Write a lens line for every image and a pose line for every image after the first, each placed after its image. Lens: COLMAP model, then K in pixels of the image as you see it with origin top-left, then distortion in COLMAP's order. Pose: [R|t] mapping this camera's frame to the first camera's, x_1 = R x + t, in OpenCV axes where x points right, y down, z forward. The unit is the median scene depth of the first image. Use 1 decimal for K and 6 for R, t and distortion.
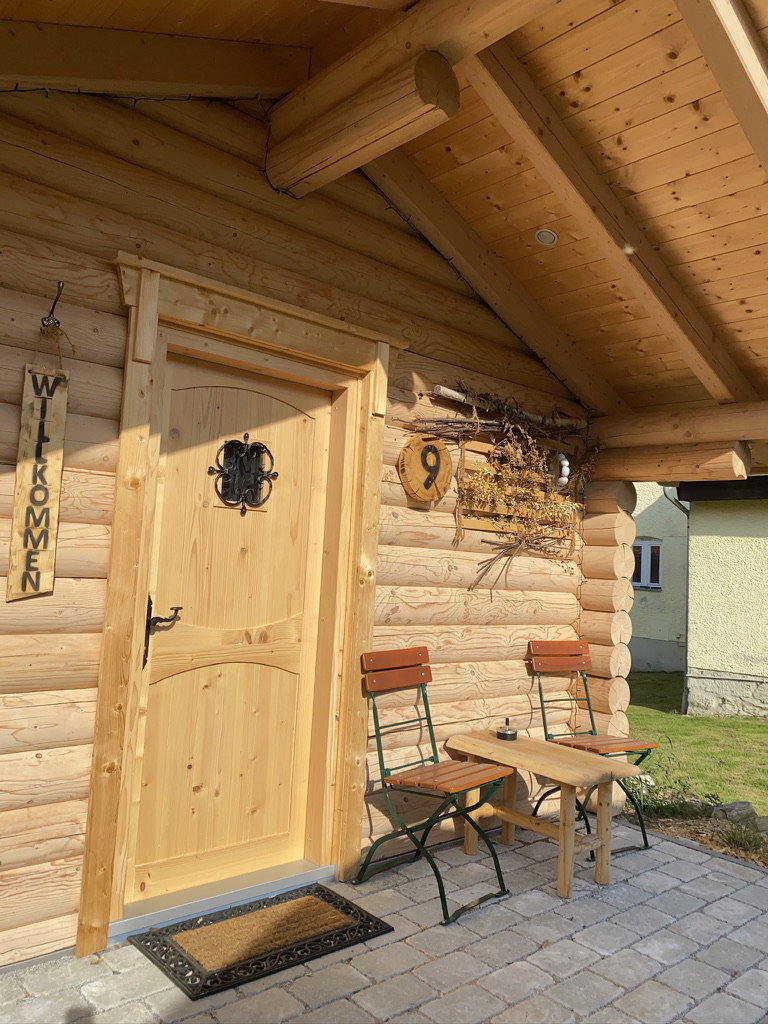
lens RADIAL K [[803.1, 0, 384.9], [0, 803.1, 516.9], [0, 0, 1]] dist [0.055080, -0.021371]
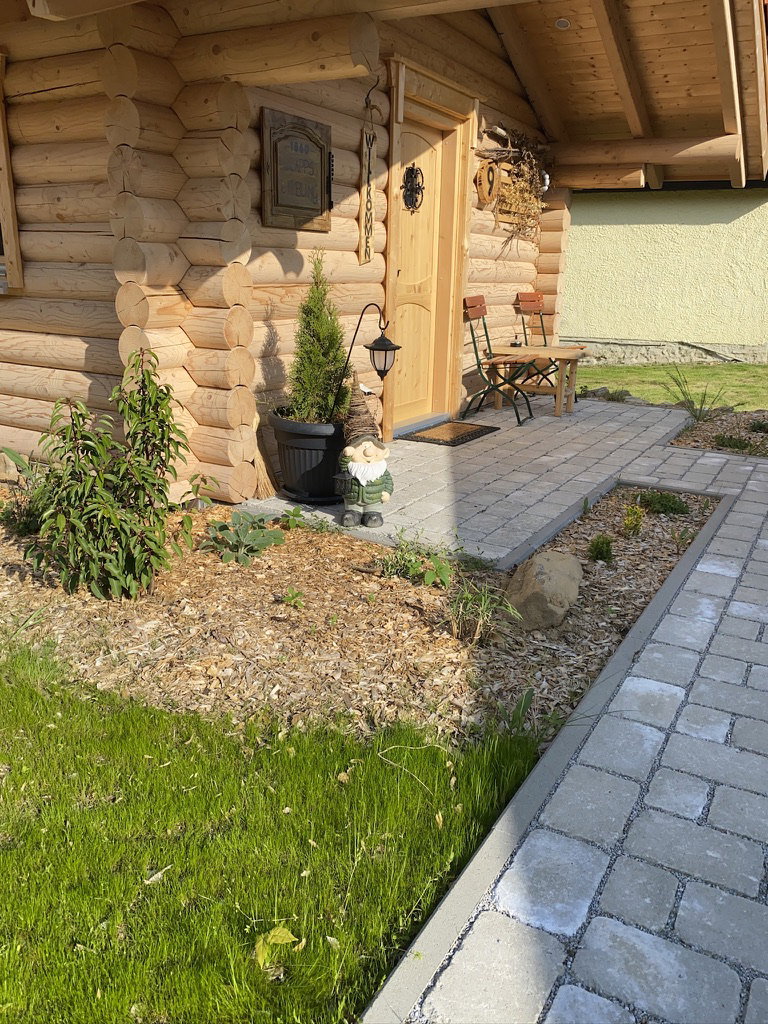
lens RADIAL K [[803.1, 0, 385.2], [0, 803.1, 508.9], [0, 0, 1]] dist [0.055080, -0.021371]
pose [[0.951305, -0.114461, 0.286211, -0.718929], [0.007234, 0.936537, 0.350495, -0.017665], [-0.308166, -0.331357, 0.891760, -0.659712]]
